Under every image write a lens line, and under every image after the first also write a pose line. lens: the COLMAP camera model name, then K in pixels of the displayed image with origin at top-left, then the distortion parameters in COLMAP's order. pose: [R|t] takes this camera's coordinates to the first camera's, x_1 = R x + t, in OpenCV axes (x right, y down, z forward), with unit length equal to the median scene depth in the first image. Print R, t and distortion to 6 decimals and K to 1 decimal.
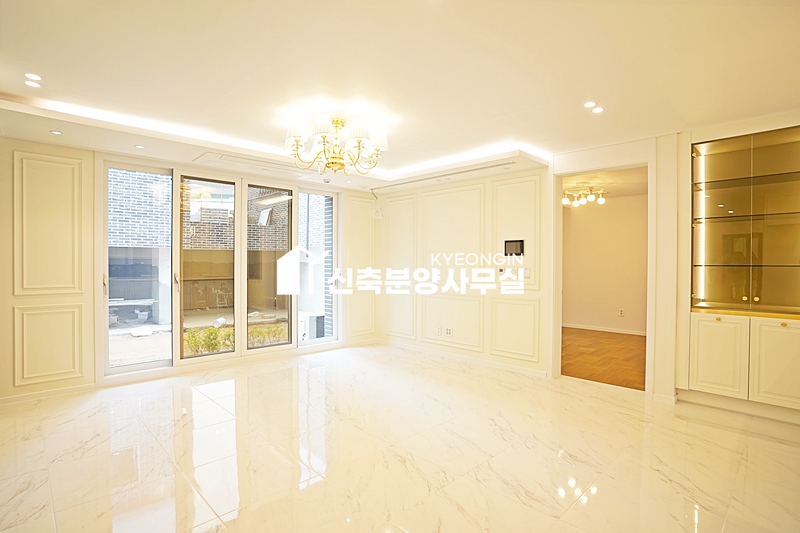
lens RADIAL K [[397.6, 0, 392.7], [0, 397.6, 267.2], [0, 0, 1]] dist [-0.063976, 0.022741]
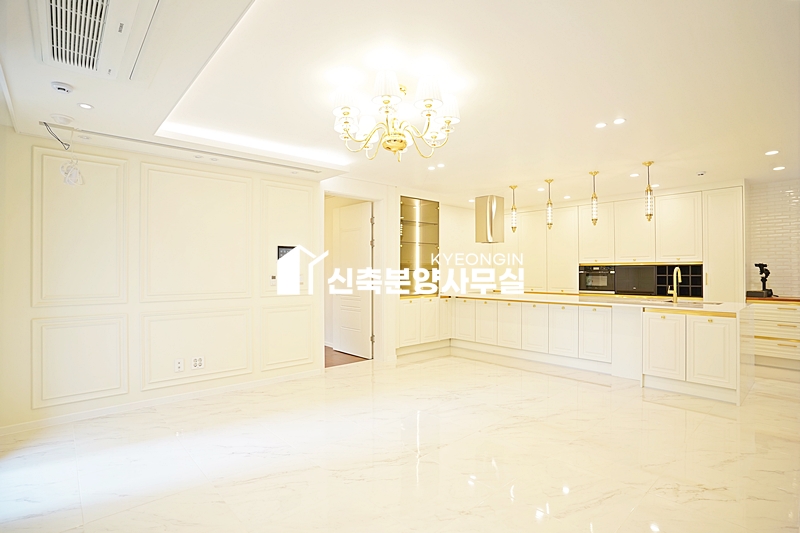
lens RADIAL K [[397.6, 0, 403.0], [0, 397.6, 267.6], [0, 0, 1]] dist [-0.063976, 0.022741]
pose [[0.038491, 0.004192, 0.999250, -0.842086], [0.014751, 0.999880, -0.004763, -0.006780], [-0.999150, 0.014923, 0.038424, 0.869946]]
